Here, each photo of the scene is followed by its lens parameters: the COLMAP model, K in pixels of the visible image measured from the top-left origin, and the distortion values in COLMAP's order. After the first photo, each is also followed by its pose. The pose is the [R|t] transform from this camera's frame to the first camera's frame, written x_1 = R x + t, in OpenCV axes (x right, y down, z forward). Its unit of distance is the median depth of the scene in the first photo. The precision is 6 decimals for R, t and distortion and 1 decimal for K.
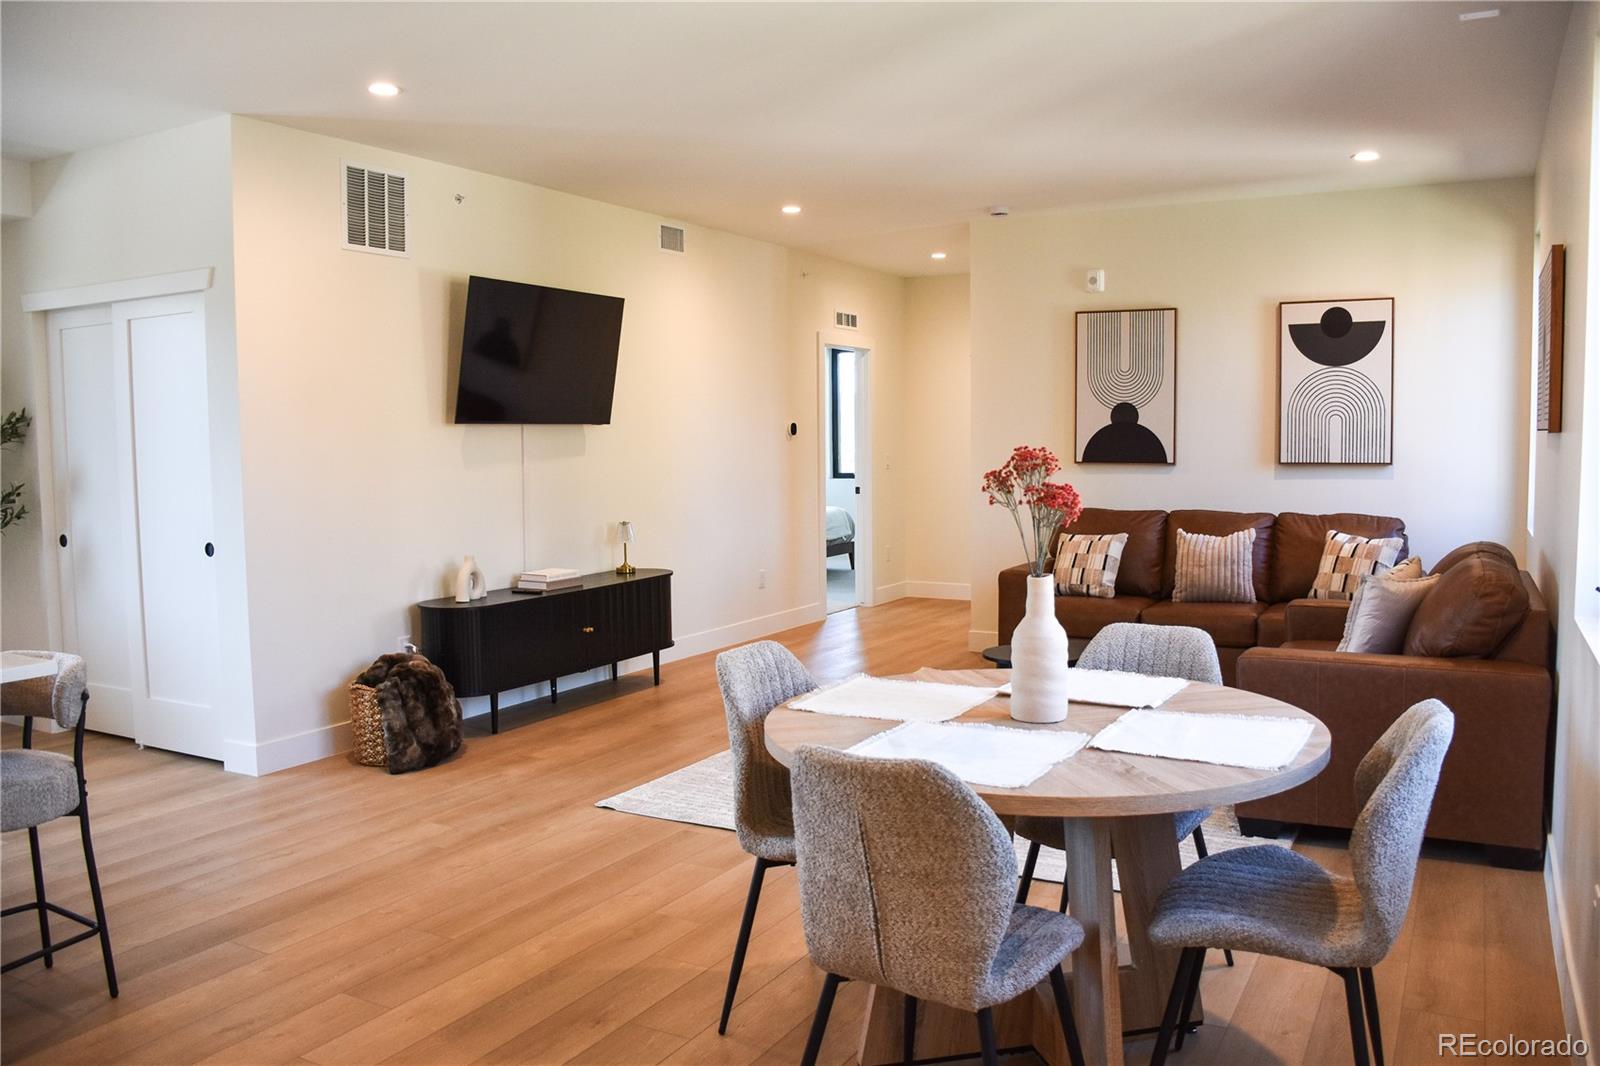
lens RADIAL K [[1246.0, 0, 811.4], [0, 1246.0, 533.6], [0, 0, 1]] dist [-0.155099, 0.107848]
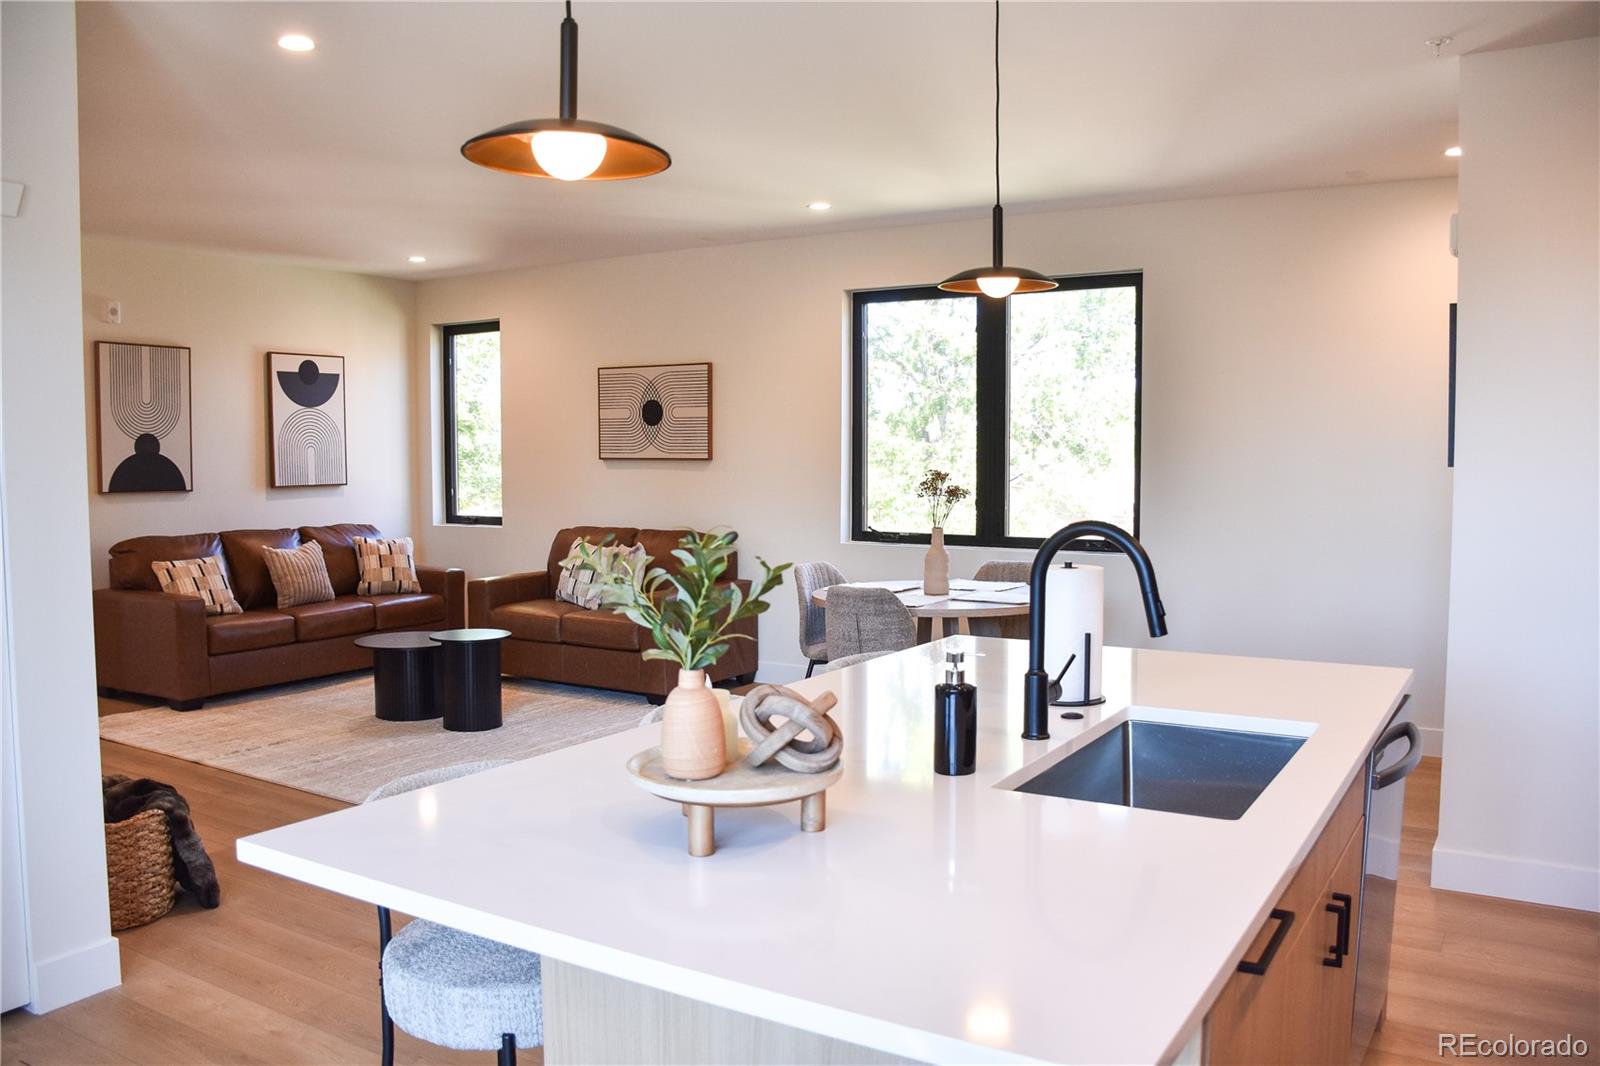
lens RADIAL K [[1246.0, 0, 811.4], [0, 1246.0, 533.6], [0, 0, 1]] dist [-0.155099, 0.107848]
pose [[0.055480, -0.058900, 0.996721, -0.999907], [0.076995, 0.995538, 0.054544, -0.047095], [-0.995487, 0.073717, 0.059767, 0.531097]]
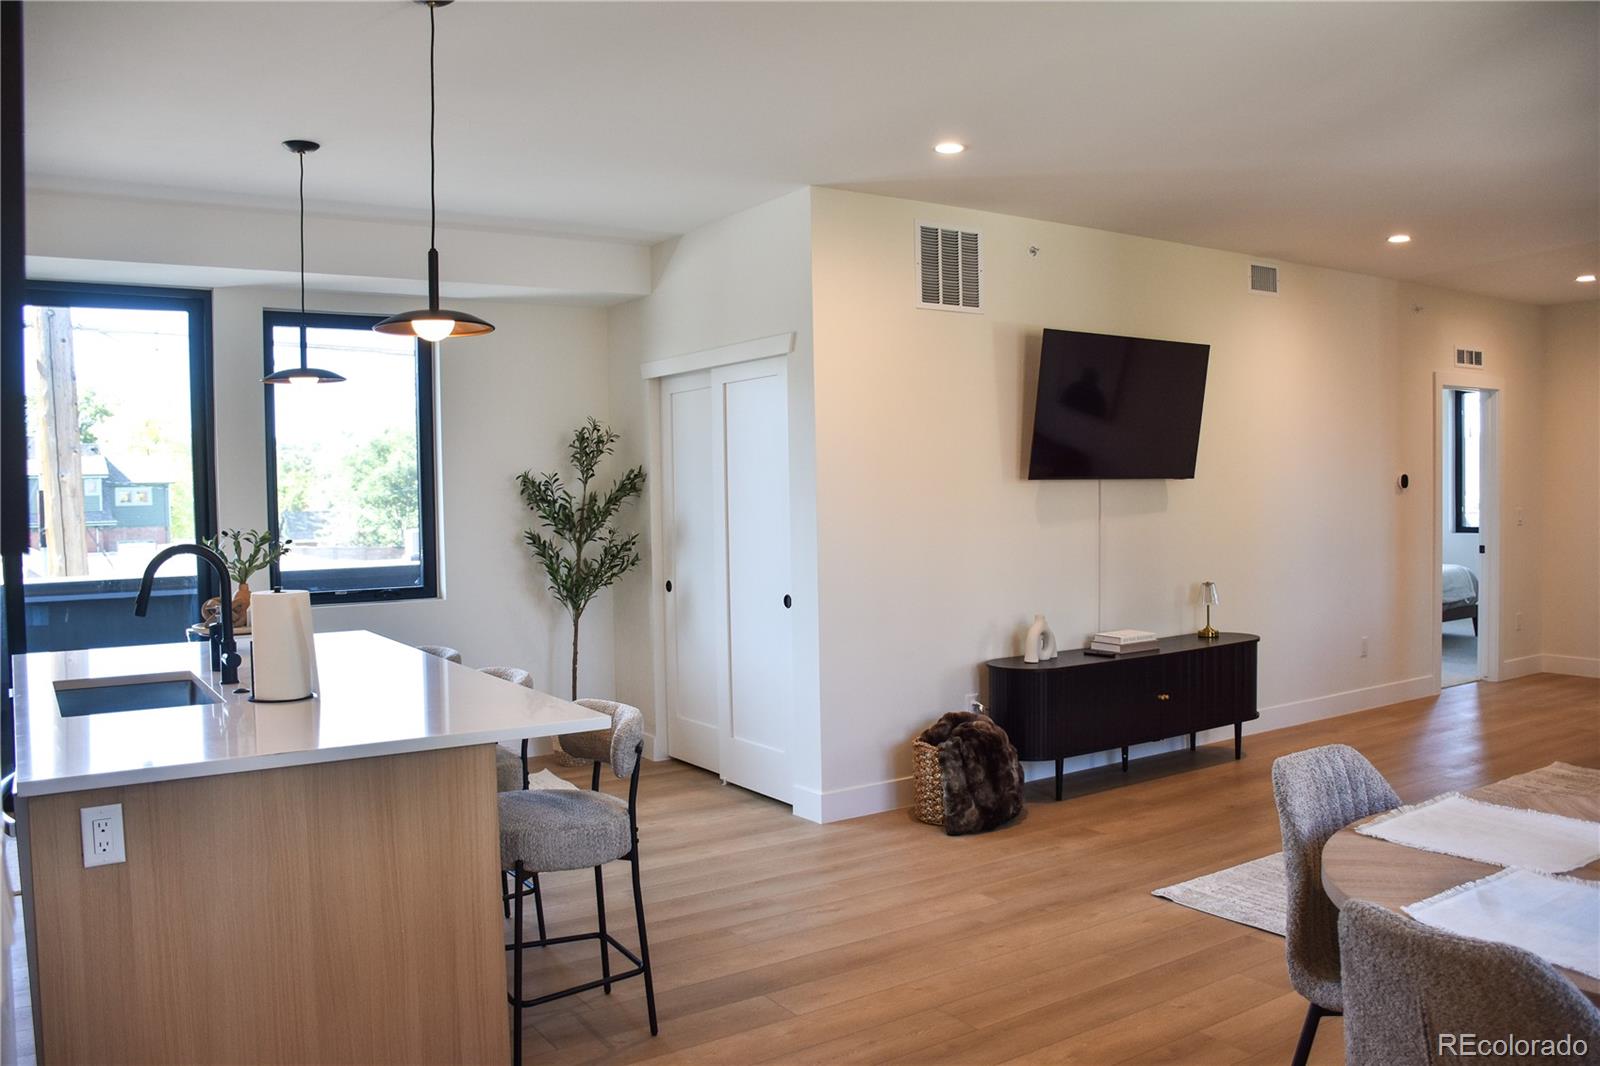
lens RADIAL K [[1246.0, 0, 811.4], [0, 1246.0, 533.6], [0, 0, 1]] dist [-0.155099, 0.107848]
pose [[0.887029, 0.012929, -0.461532, 0.014593], [-0.029528, 0.999150, -0.028761, -0.014265], [0.460768, 0.039140, 0.886657, 0.050004]]
